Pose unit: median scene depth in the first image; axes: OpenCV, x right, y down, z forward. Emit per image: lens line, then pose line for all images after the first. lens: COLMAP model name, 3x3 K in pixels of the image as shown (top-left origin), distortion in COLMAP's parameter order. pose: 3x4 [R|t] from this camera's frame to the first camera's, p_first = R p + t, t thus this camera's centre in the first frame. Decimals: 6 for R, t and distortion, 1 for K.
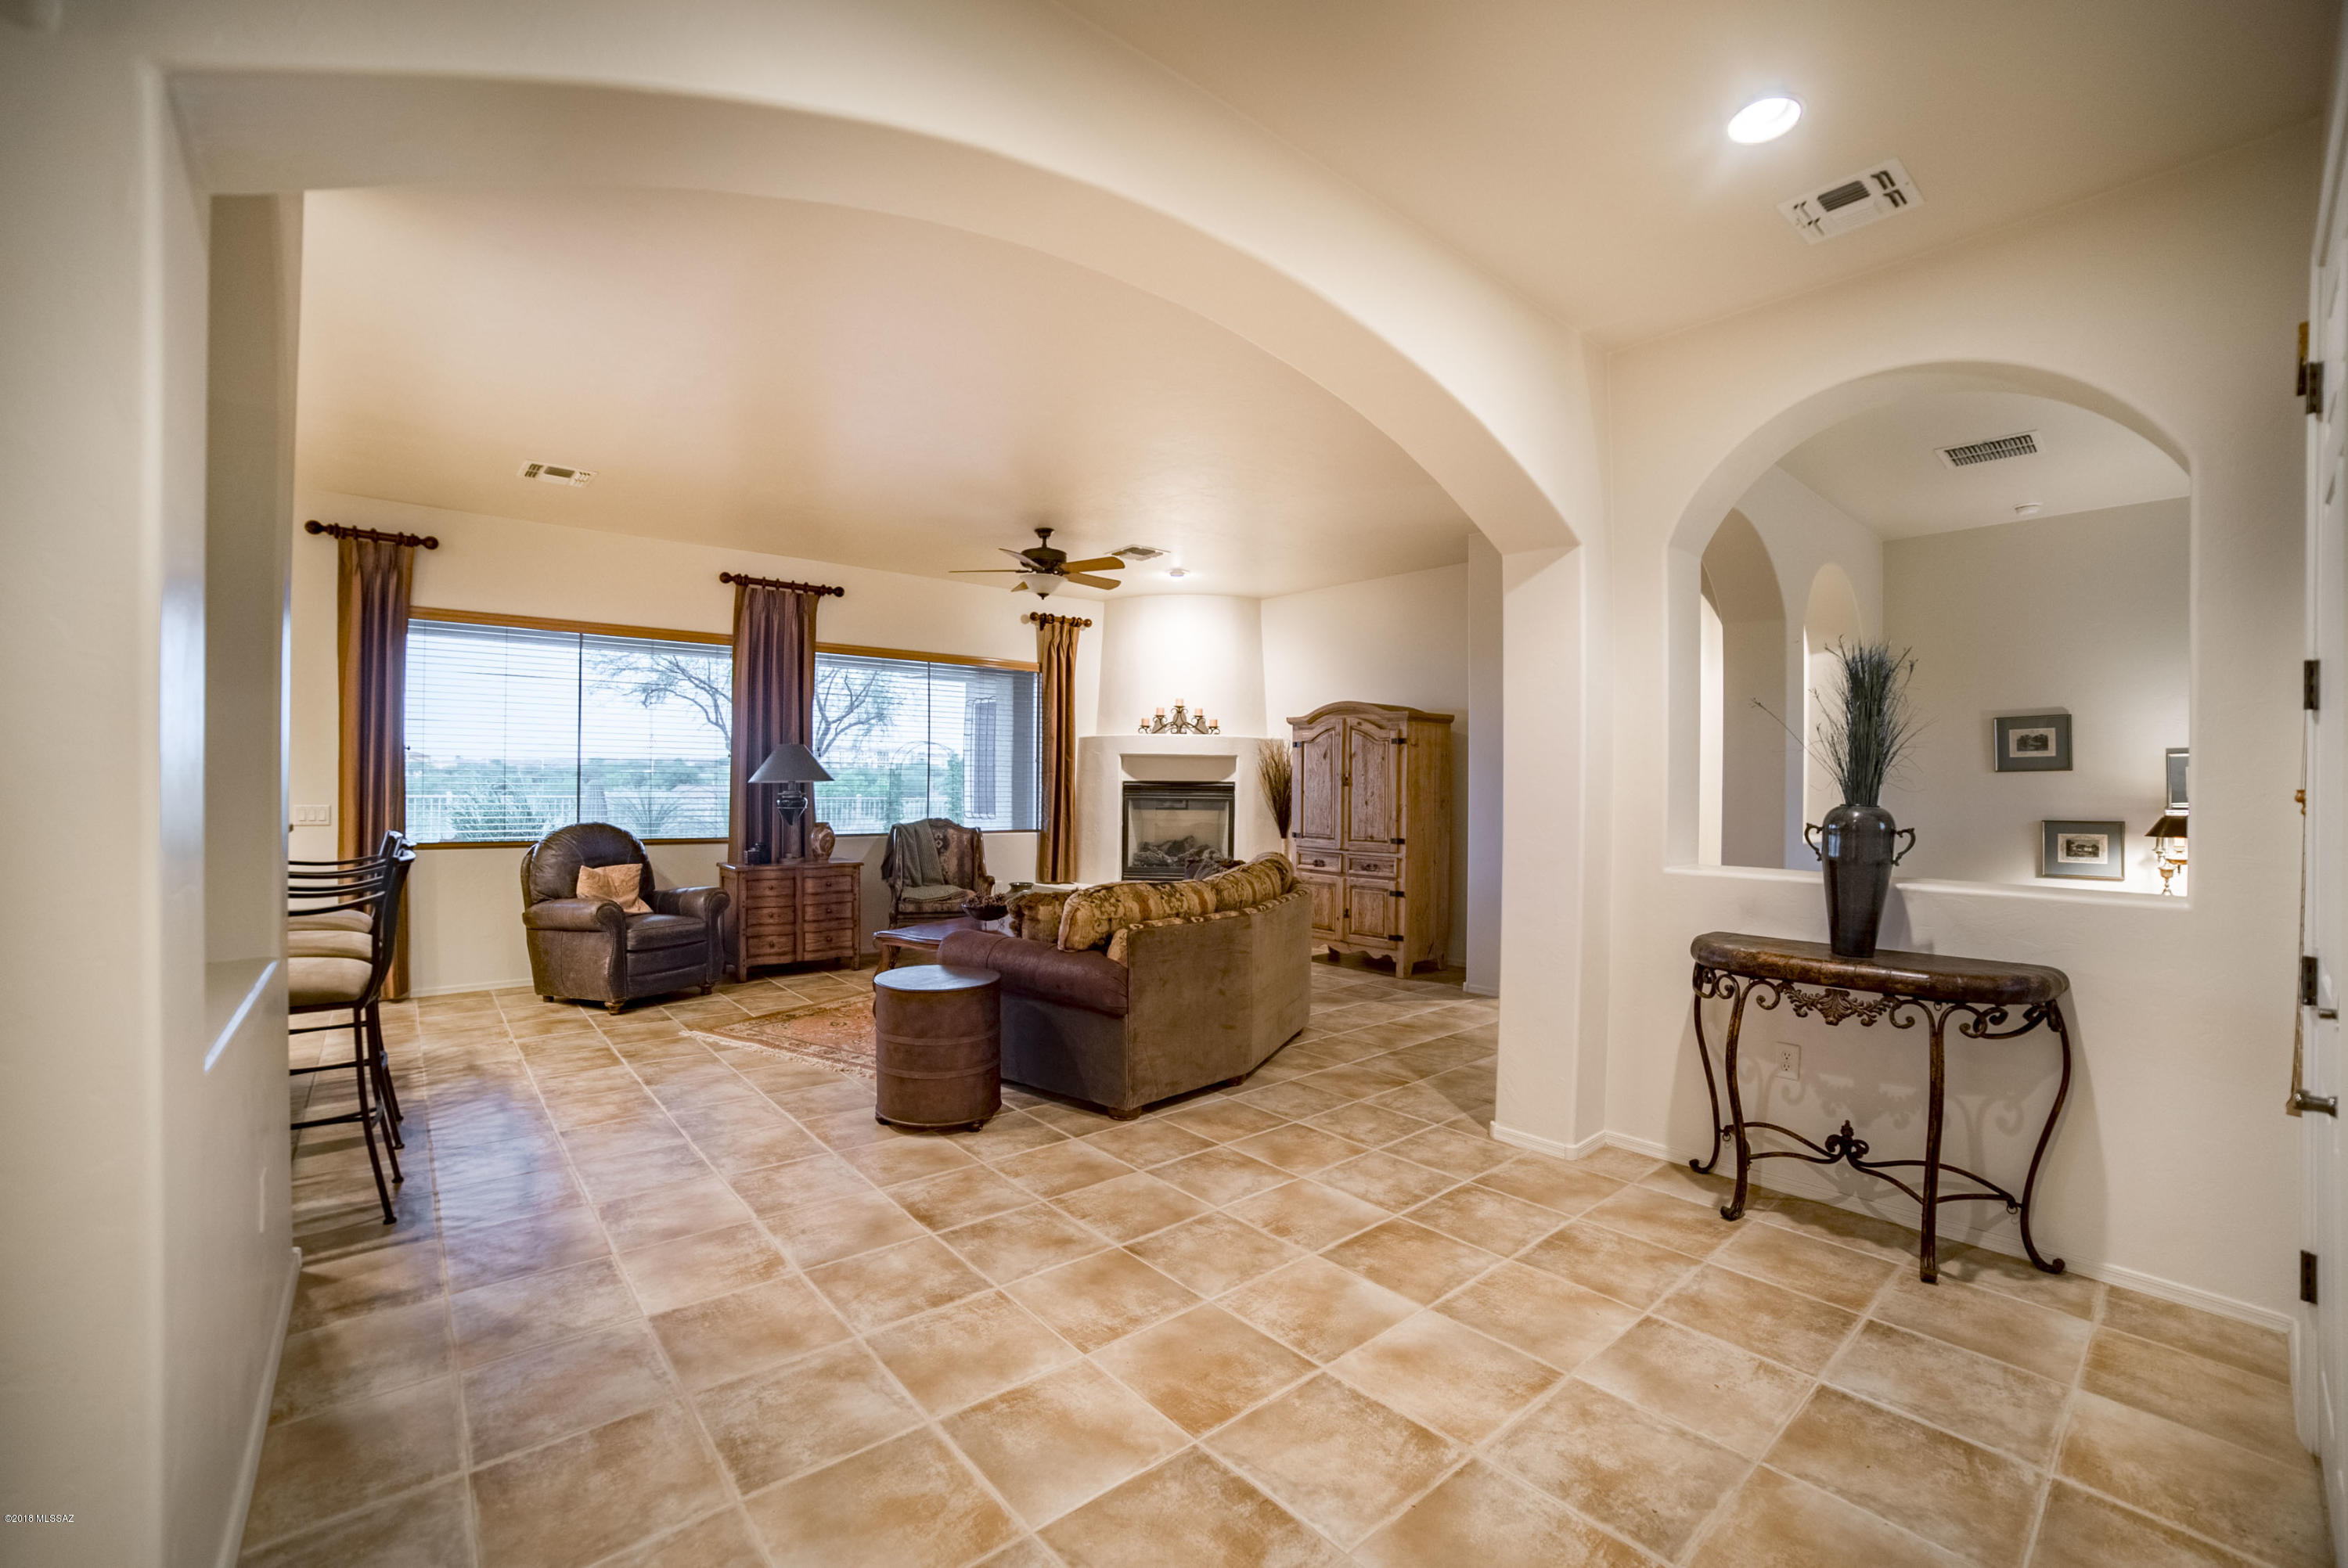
lens RADIAL K [[978.8, 0, 1166.3], [0, 978.8, 787.1], [0, 0, 1]] dist [-0.113974, 0.042818]
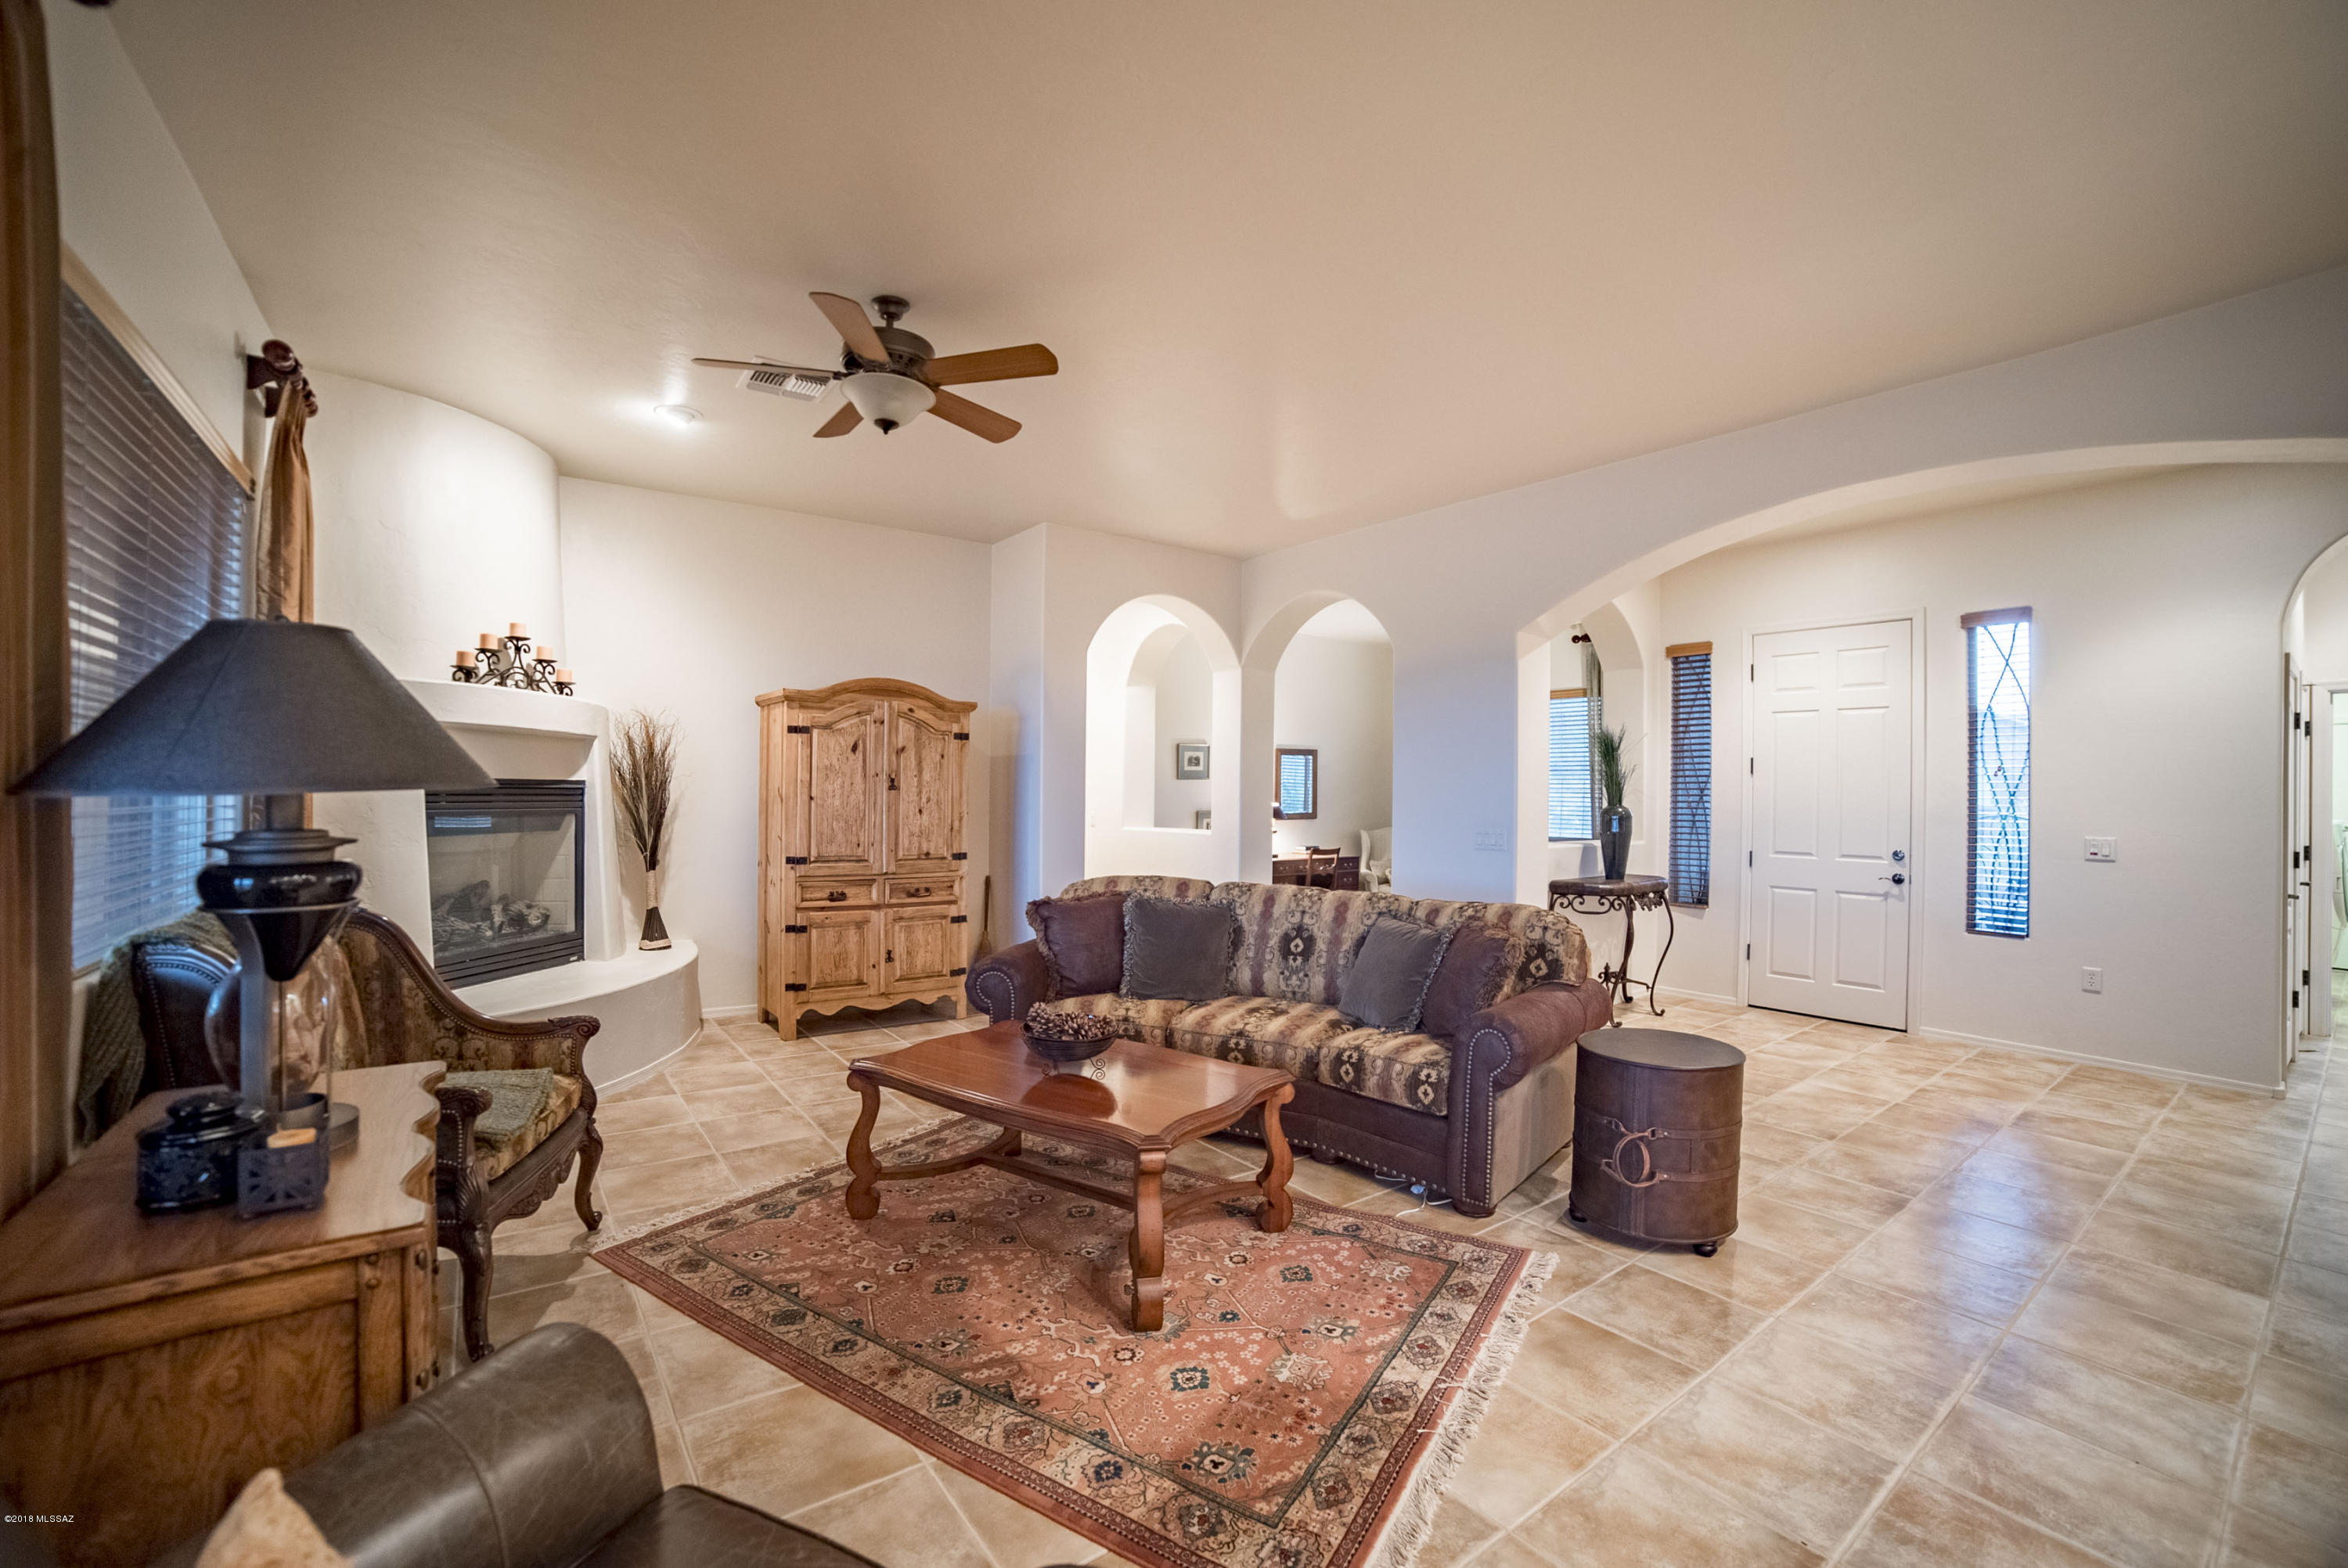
lens RADIAL K [[978.8, 0, 1166.3], [0, 978.8, 787.1], [0, 0, 1]] dist [-0.113974, 0.042818]
pose [[0.059927, -0.003508, 0.998197, -0.586469], [-0.008766, 0.999953, 0.004040, -0.008633], [-0.998164, -0.008992, 0.059894, 0.774849]]
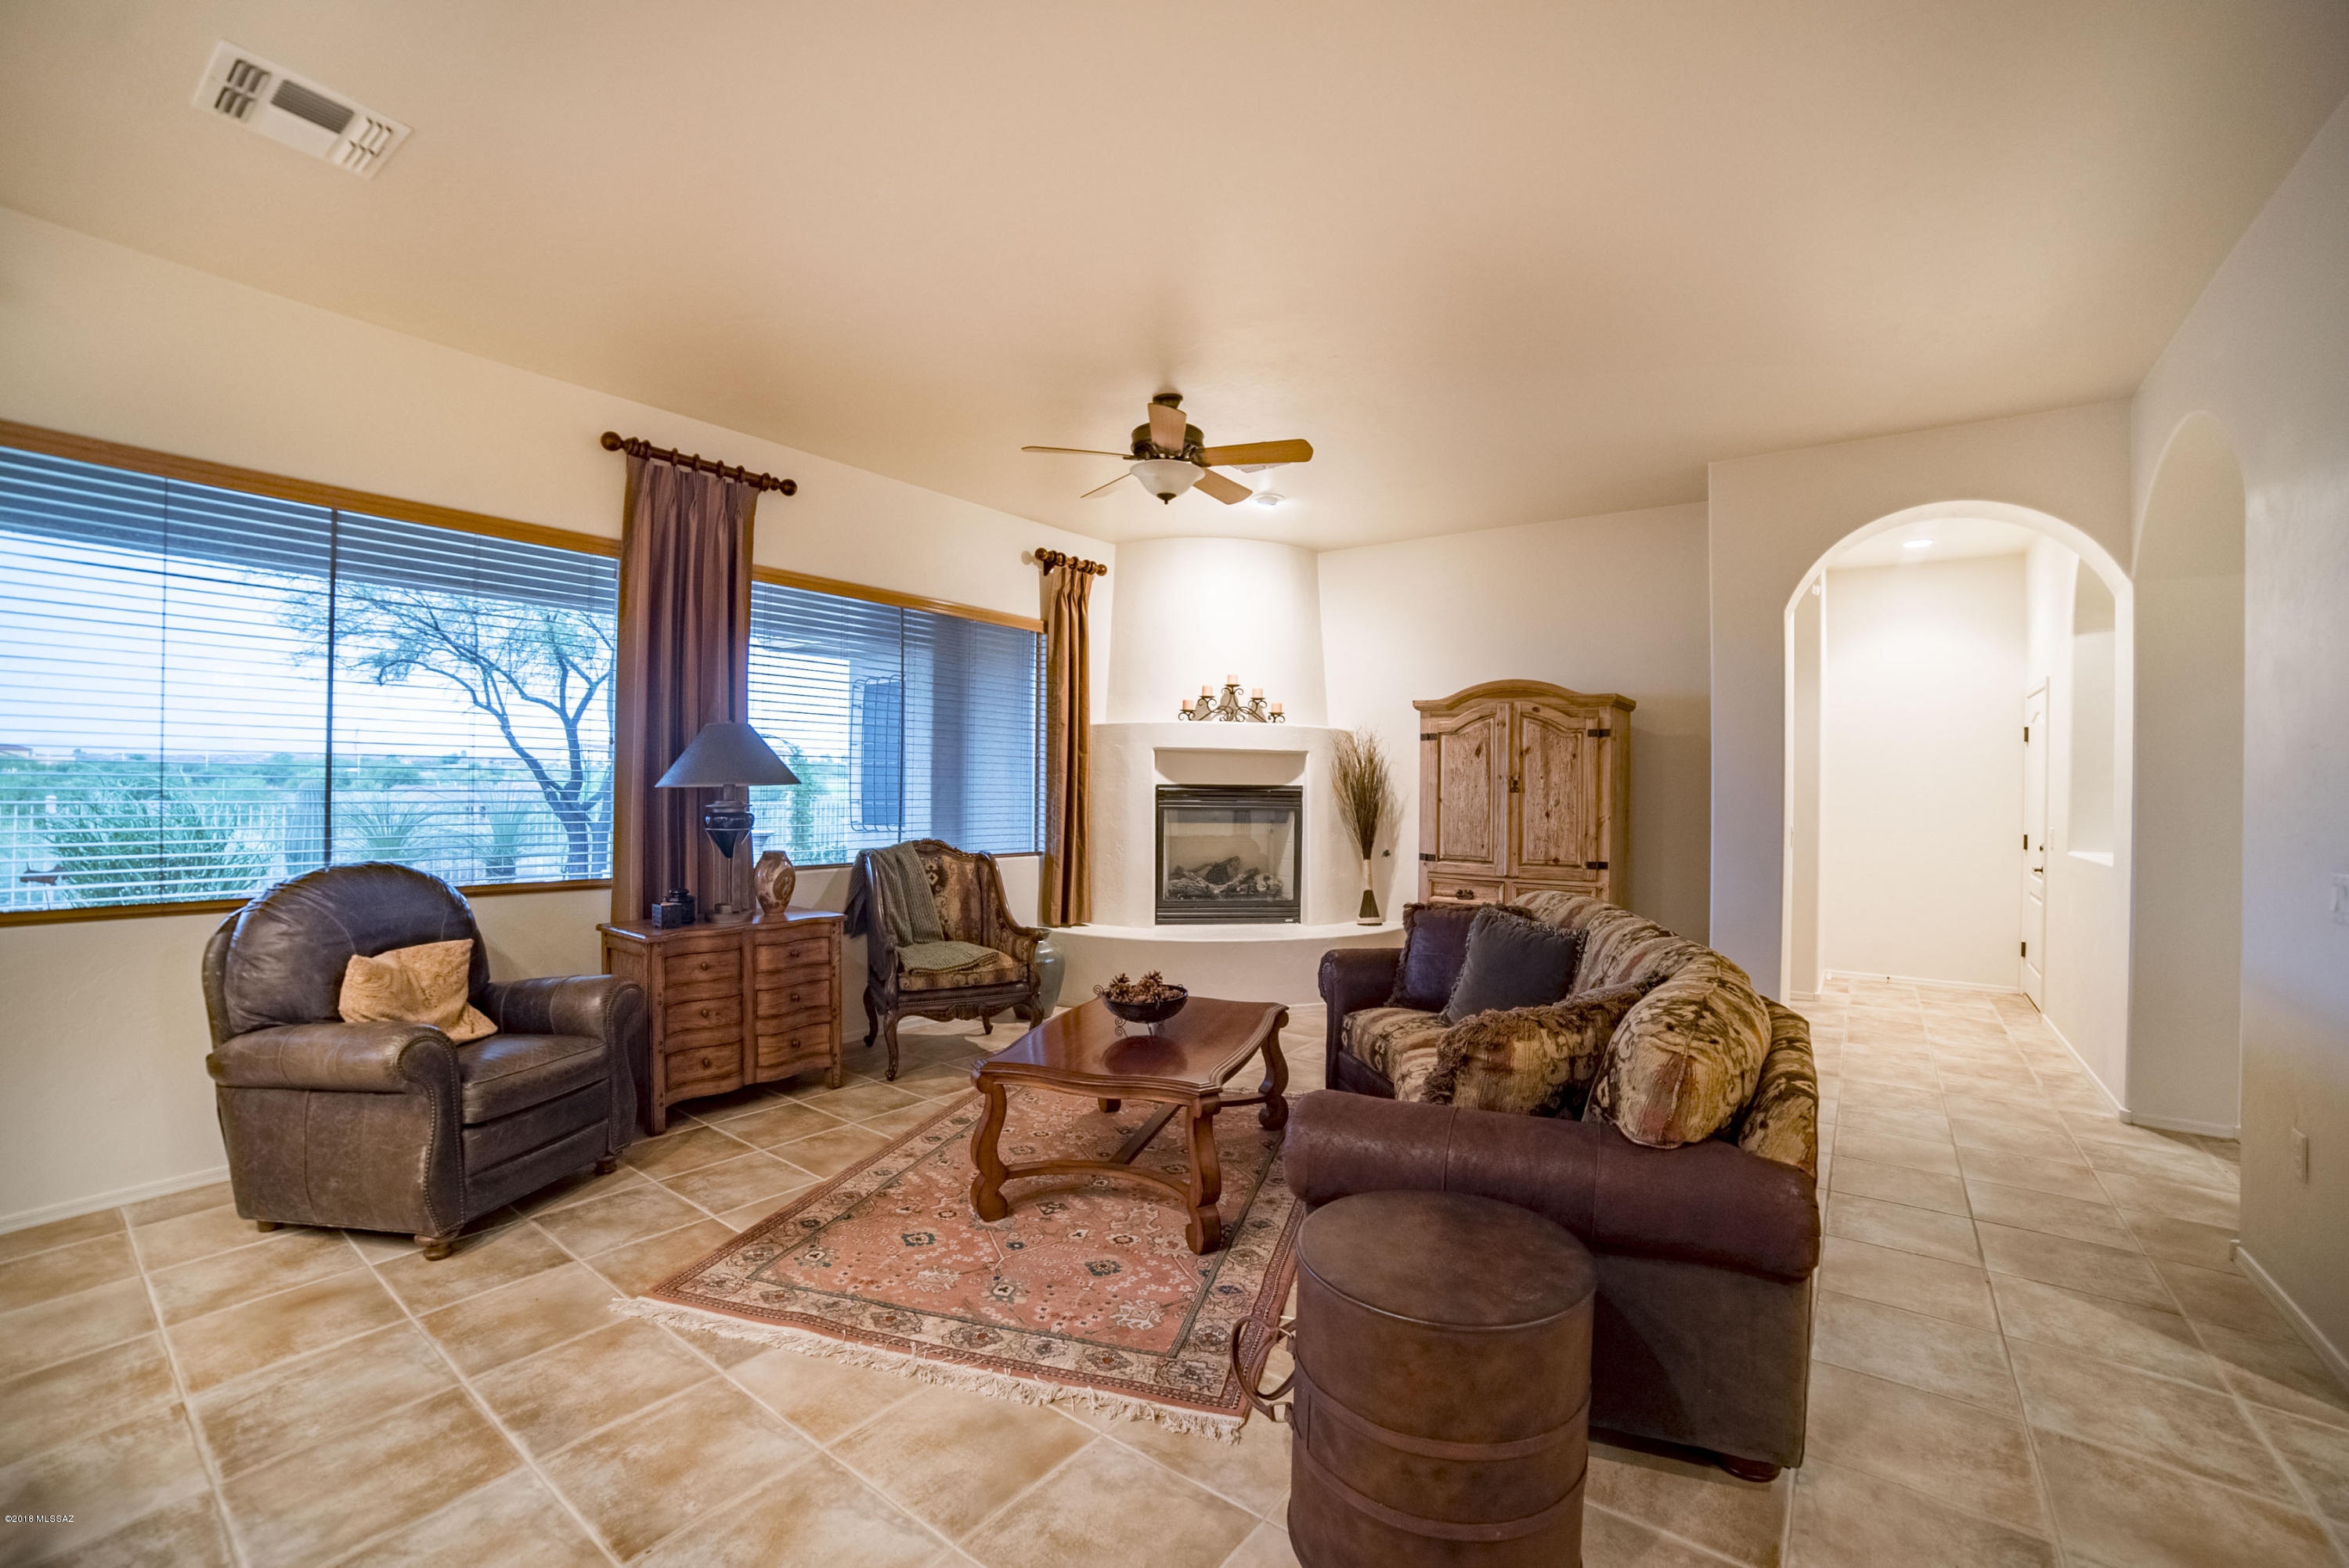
lens RADIAL K [[974.0, 0, 1168.0], [0, 974.0, 786.6], [0, 0, 1]] dist [-0.102703, 0.034264]
pose [[0.973657, 0.000880, 0.228014, -0.256153], [-0.000468, 0.999998, -0.001863, -0.004089], [-0.228016, 0.001707, 0.973656, 0.354763]]
